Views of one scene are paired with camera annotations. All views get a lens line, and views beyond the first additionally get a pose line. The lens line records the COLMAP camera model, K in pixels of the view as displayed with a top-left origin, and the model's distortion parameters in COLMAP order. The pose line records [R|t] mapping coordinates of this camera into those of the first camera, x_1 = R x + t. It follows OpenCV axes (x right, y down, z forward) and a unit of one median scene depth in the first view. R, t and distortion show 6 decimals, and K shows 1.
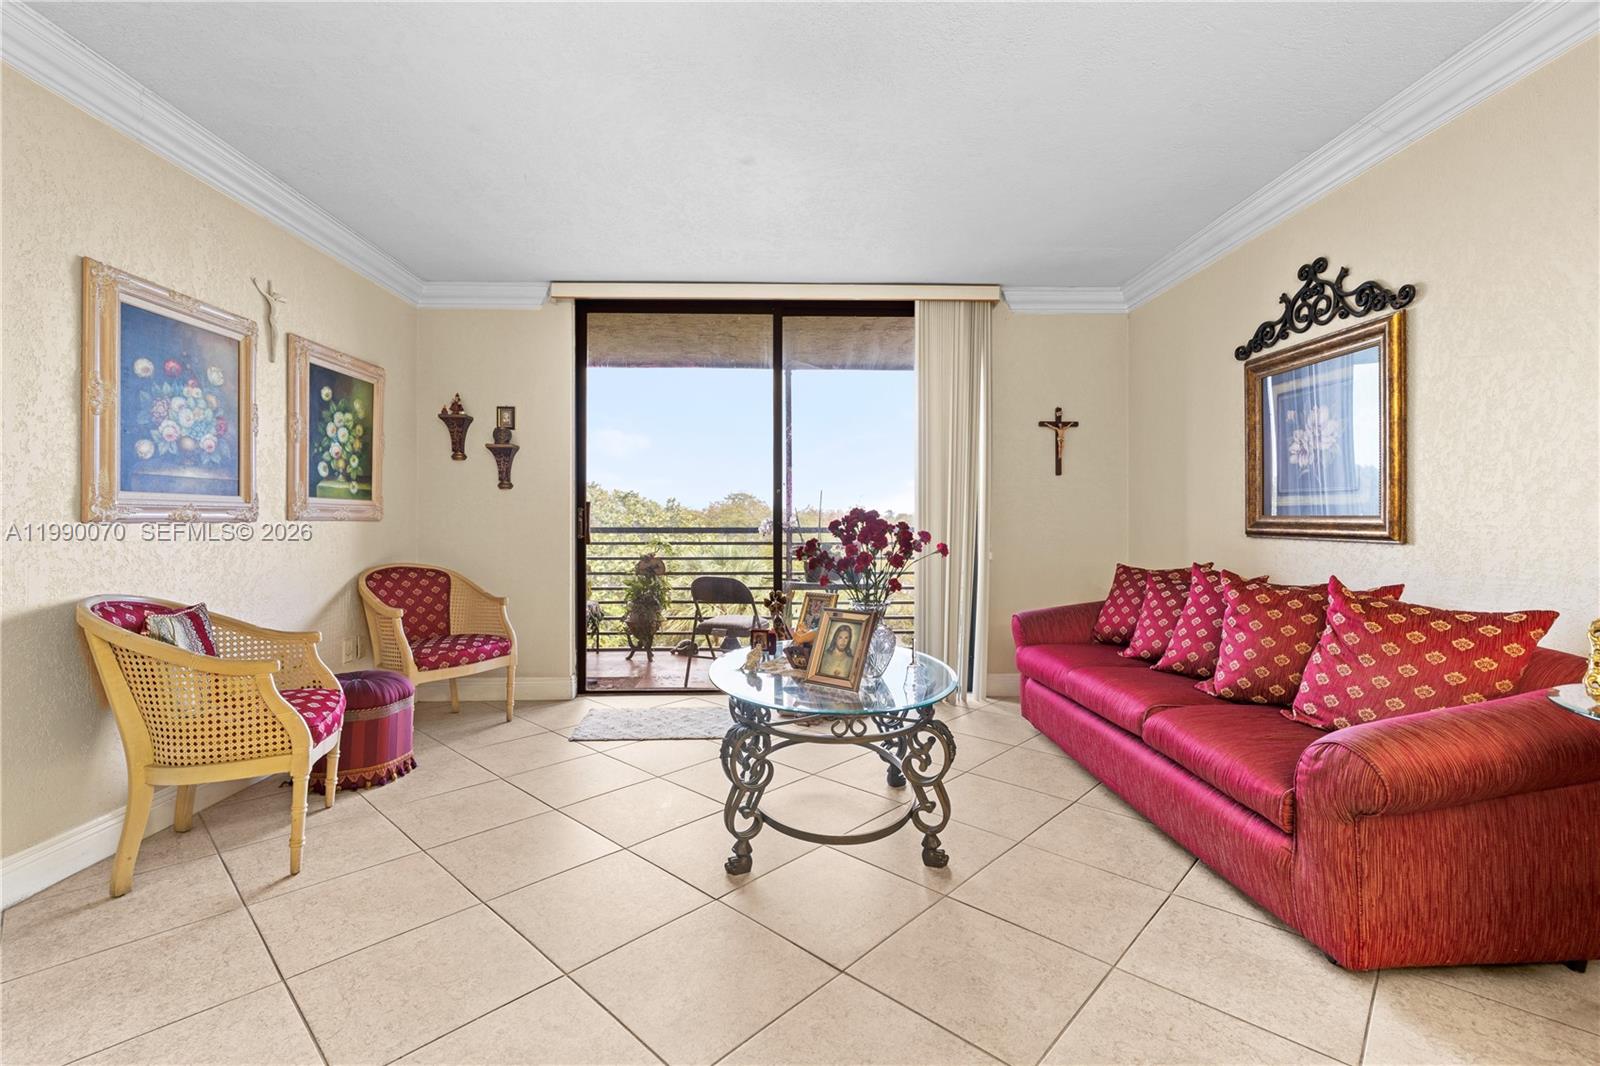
lens RADIAL K [[674.3, 0, 800.3], [0, 674.3, 526.1], [0, 0, 1]] dist [0.002115, -0.001387]
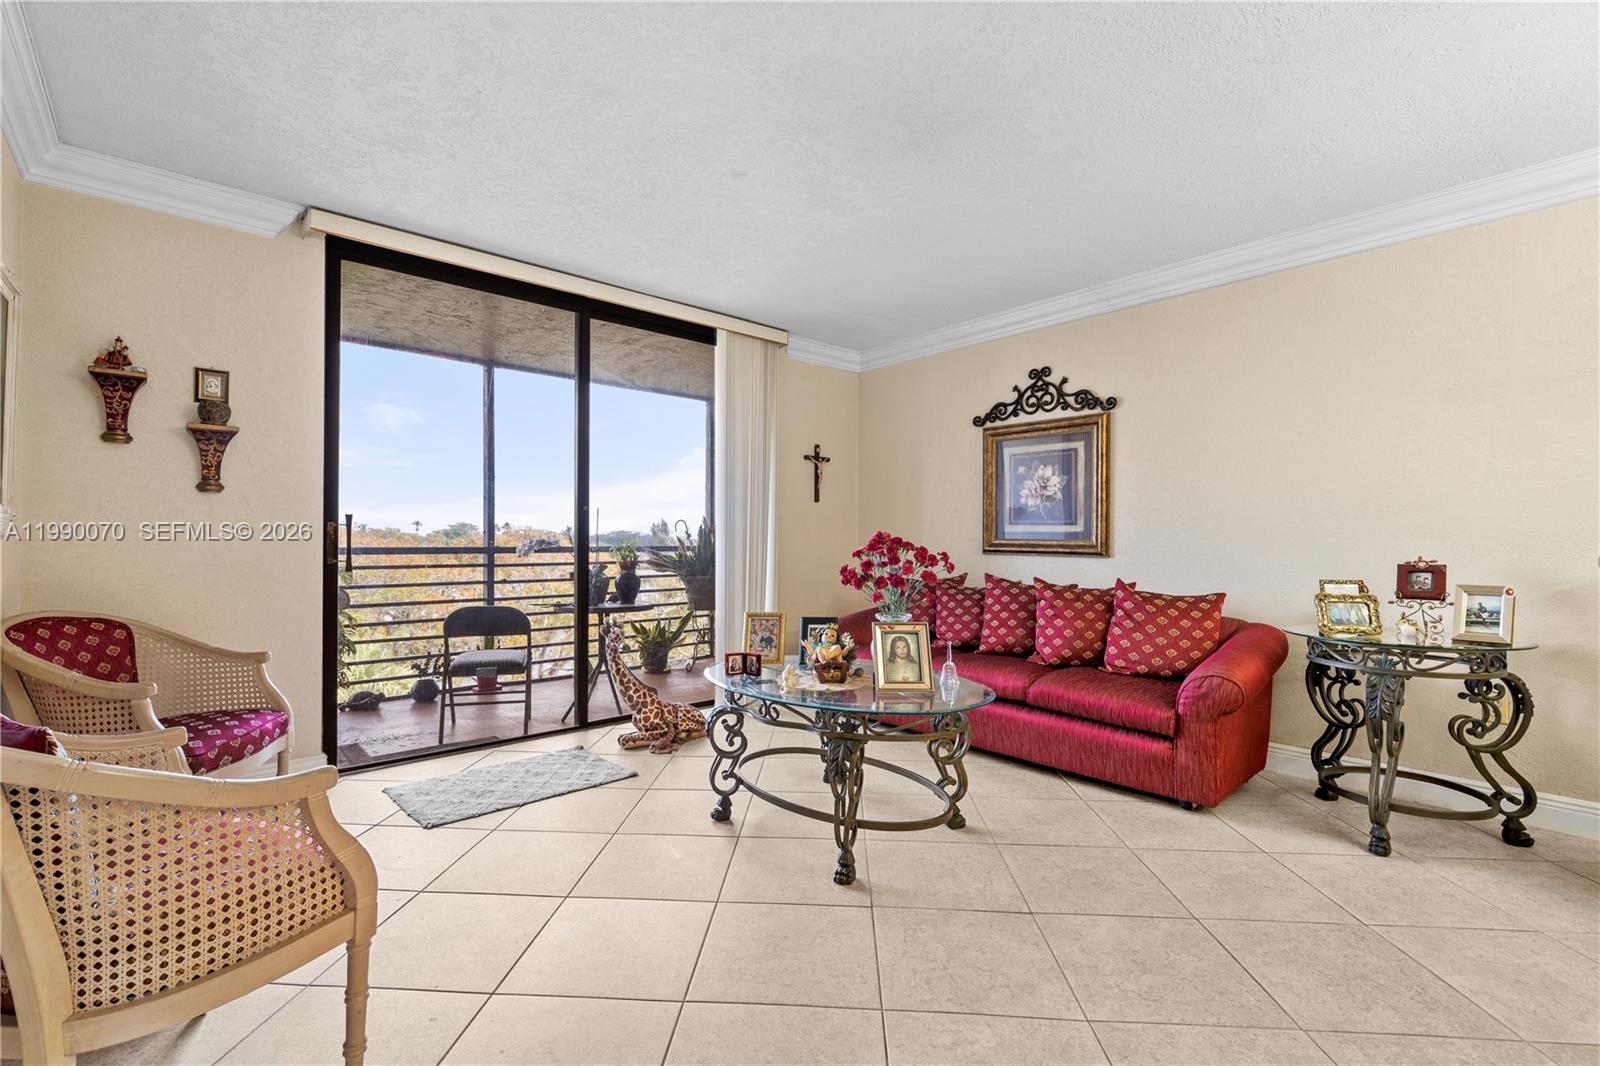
lens RADIAL K [[674.3, 0, 778.6], [0, 674.3, 545.7], [0, 0, 1]] dist [0.002115, -0.001387]
pose [[0.786993, -0.002040, 0.616959, -0.576263], [0.000109, 0.999995, 0.003167, -0.005340], [-0.616962, -0.002426, 0.786989, 0.175922]]
